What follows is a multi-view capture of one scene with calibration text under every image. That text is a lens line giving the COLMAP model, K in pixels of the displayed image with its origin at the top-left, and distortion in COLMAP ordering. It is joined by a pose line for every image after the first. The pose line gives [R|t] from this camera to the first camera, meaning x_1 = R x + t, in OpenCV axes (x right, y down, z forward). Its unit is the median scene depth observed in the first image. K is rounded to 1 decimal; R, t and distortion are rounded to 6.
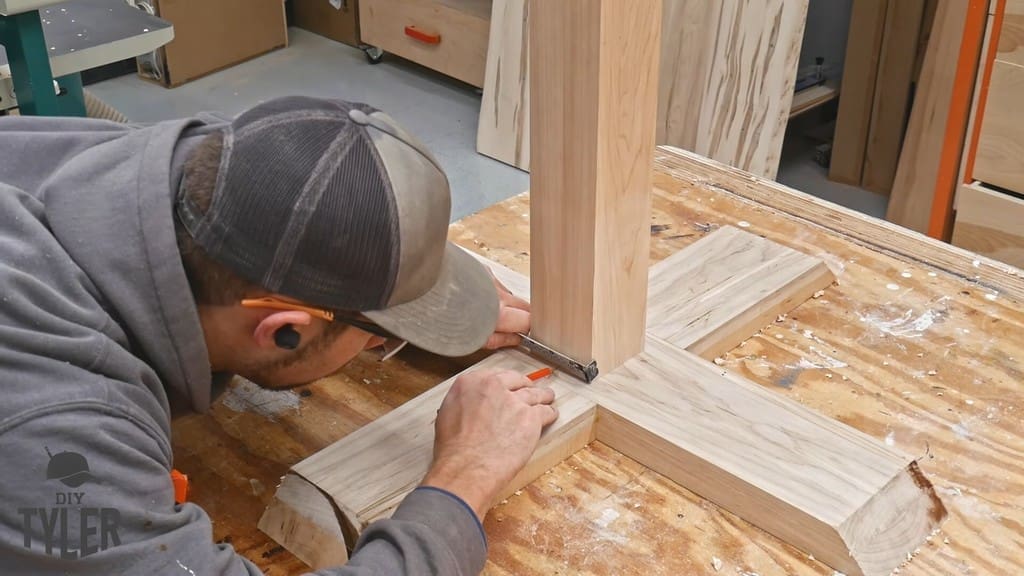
lens RADIAL K [[1300.5, 0, 510.2], [0, 1300.5, 290.1], [0, 0, 1]] dist [0.016331, 0.000000]
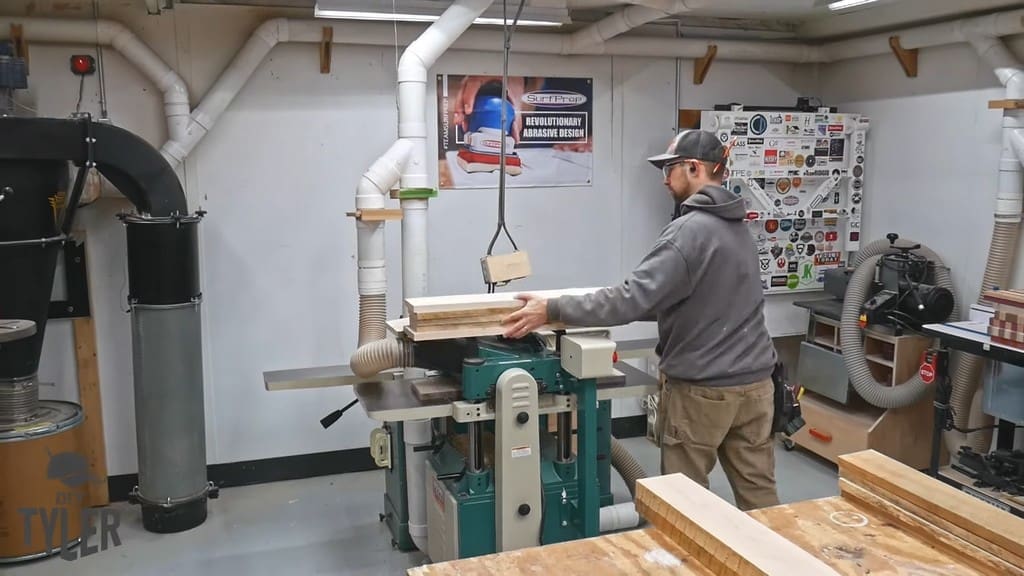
lens RADIAL K [[886.7, 0, 515.7], [0, 886.7, 290.2], [0, 0, 1]] dist [-0.044607, -0.007014]
pose [[0.900610, 0.063734, -0.429929, 0.055104], [-0.212026, 0.927926, -0.306590, 0.054411], [0.379402, 0.367275, 0.849213, -0.131899]]
